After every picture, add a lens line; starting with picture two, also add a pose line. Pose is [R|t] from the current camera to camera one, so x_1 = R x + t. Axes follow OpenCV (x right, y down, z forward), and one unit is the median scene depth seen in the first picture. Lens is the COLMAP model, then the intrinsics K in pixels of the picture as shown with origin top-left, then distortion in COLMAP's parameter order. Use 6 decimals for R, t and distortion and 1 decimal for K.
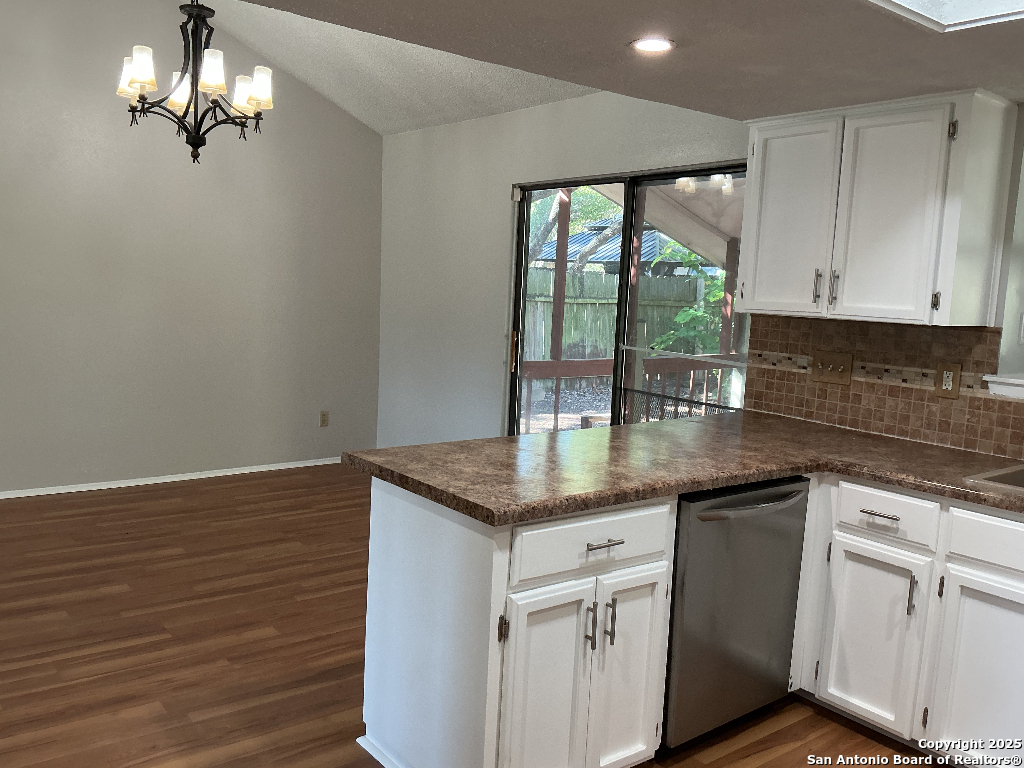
lens RADIAL K [[842.6, 0, 512.4], [0, 842.6, 386.9], [0, 0, 1]] dist [0.099290, -0.174997]
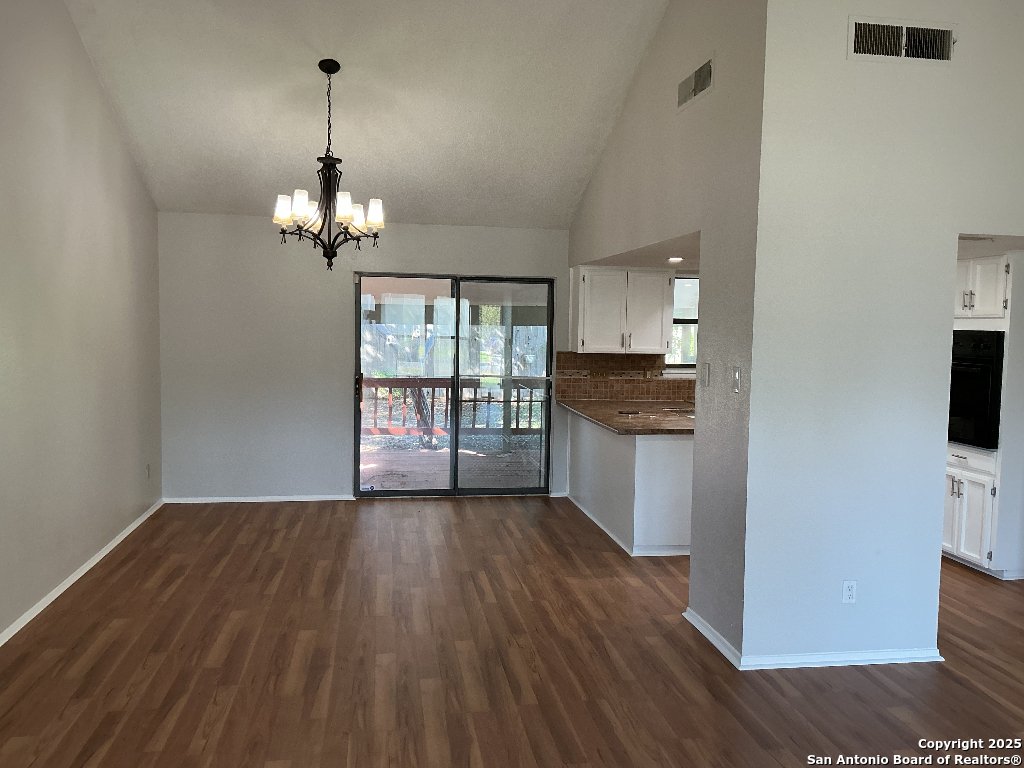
lens RADIAL K [[842.6, 0, 512.4], [0, 842.6, 386.9], [0, 0, 1]] dist [0.099290, -0.174997]
pose [[0.479122, -0.104574, 0.871497, -1.901761], [0.111792, 0.992062, 0.057581, -0.162984], [-0.870600, 0.069838, 0.487009, 0.133917]]
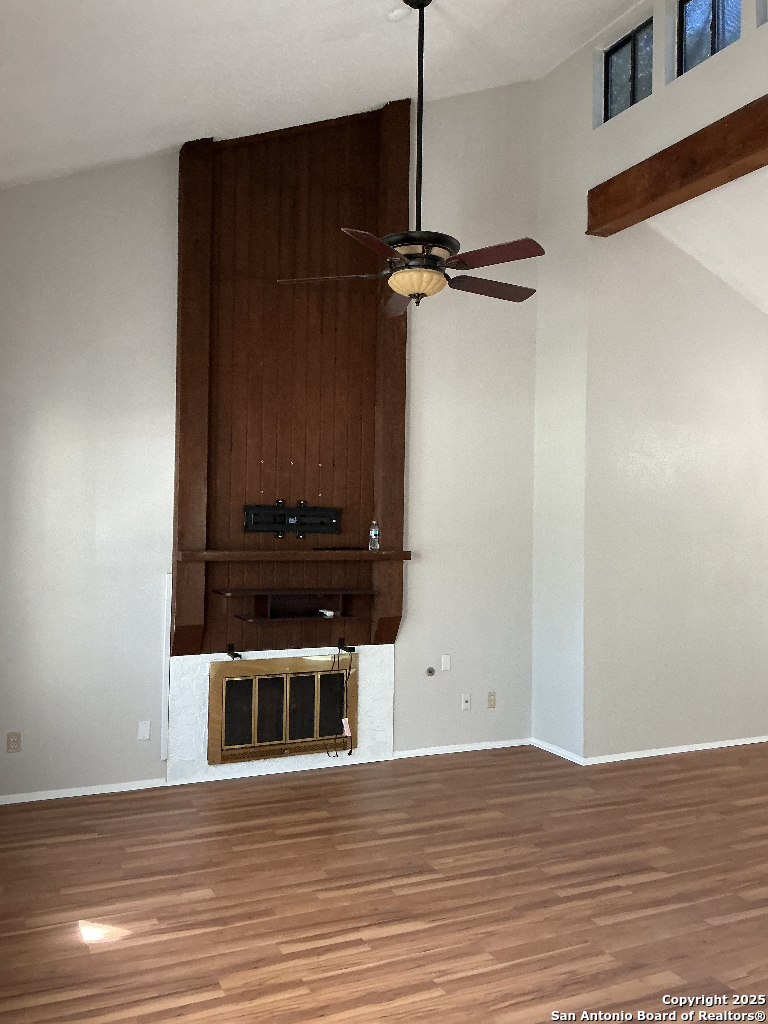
lens RADIAL K [[842.6, 0, 384.0], [0, 842.6, 512.0], [0, 0, 1]] dist [0.099290, -0.174997]
pose [[0.978157, -0.034659, -0.204957, -1.361229], [0.004113, 0.989036, -0.147620, -0.046993], [0.207826, 0.143553, 0.967575, -0.660091]]
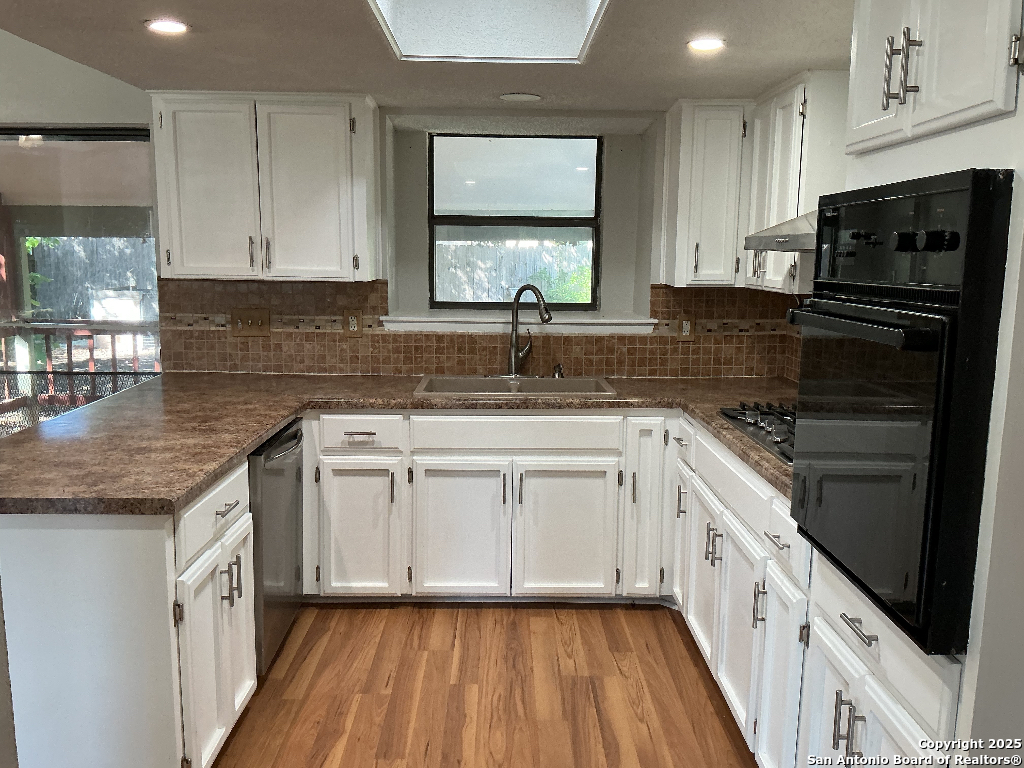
lens RADIAL K [[841.0, 0, 512.0], [0, 841.0, 384.0], [0, 0, 1]] dist [0.132158, -0.244918]
pose [[0.601207, -0.160866, 0.782734, -0.353850], [0.115036, 0.986748, 0.114437, -0.035775], [-0.790770, 0.021242, 0.611745, 0.042917]]
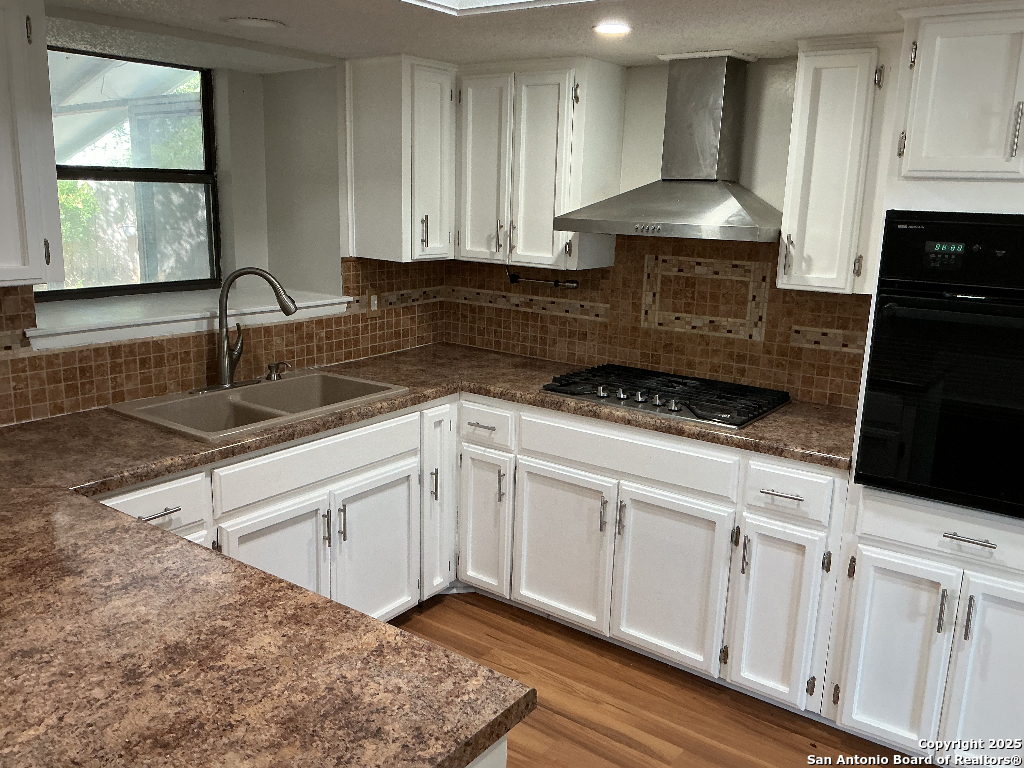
lens RADIAL K [[841.0, 0, 512.0], [0, 841.0, 384.0], [0, 0, 1]] dist [0.132158, -0.244918]
pose [[-0.275160, -0.265147, 0.924113, -0.359068], [0.077456, 0.951978, 0.296206, -0.171458], [-0.958273, 0.153082, -0.241409, 0.737490]]
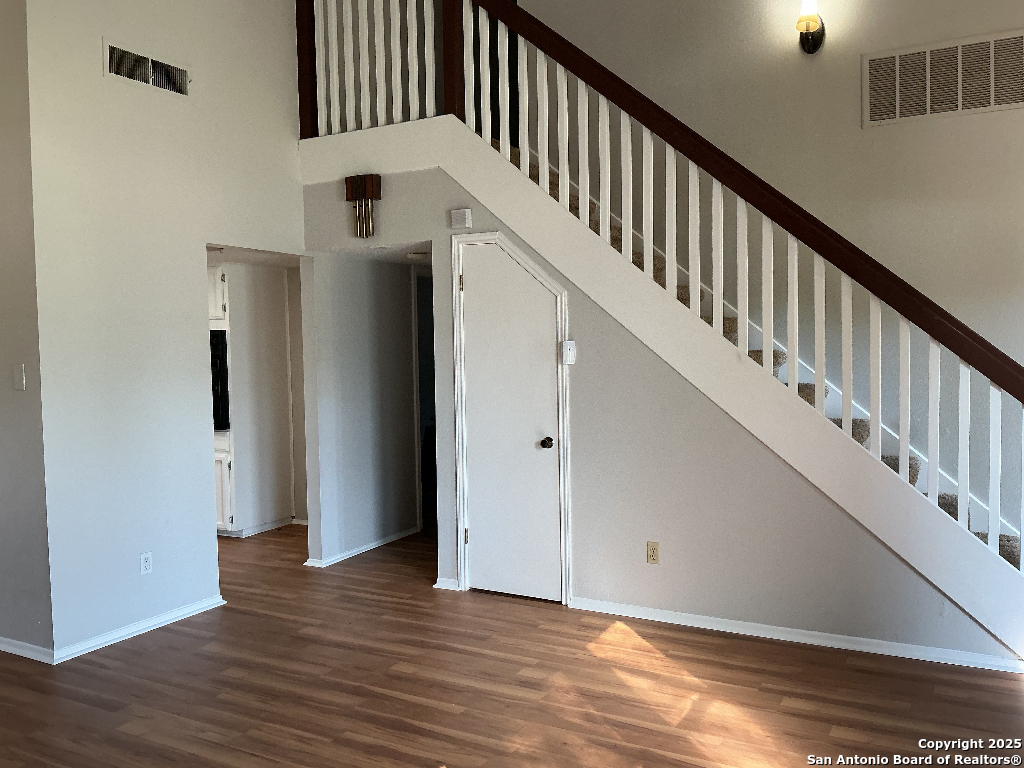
lens RADIAL K [[842.6, 0, 512.4], [0, 842.6, 386.9], [0, 0, 1]] dist [0.099290, -0.174997]
pose [[-0.410362, -0.085190, 0.907935, -2.077971], [0.113537, 0.983107, 0.143559, -0.145881], [-0.904827, 0.161996, -0.393757, 0.305110]]
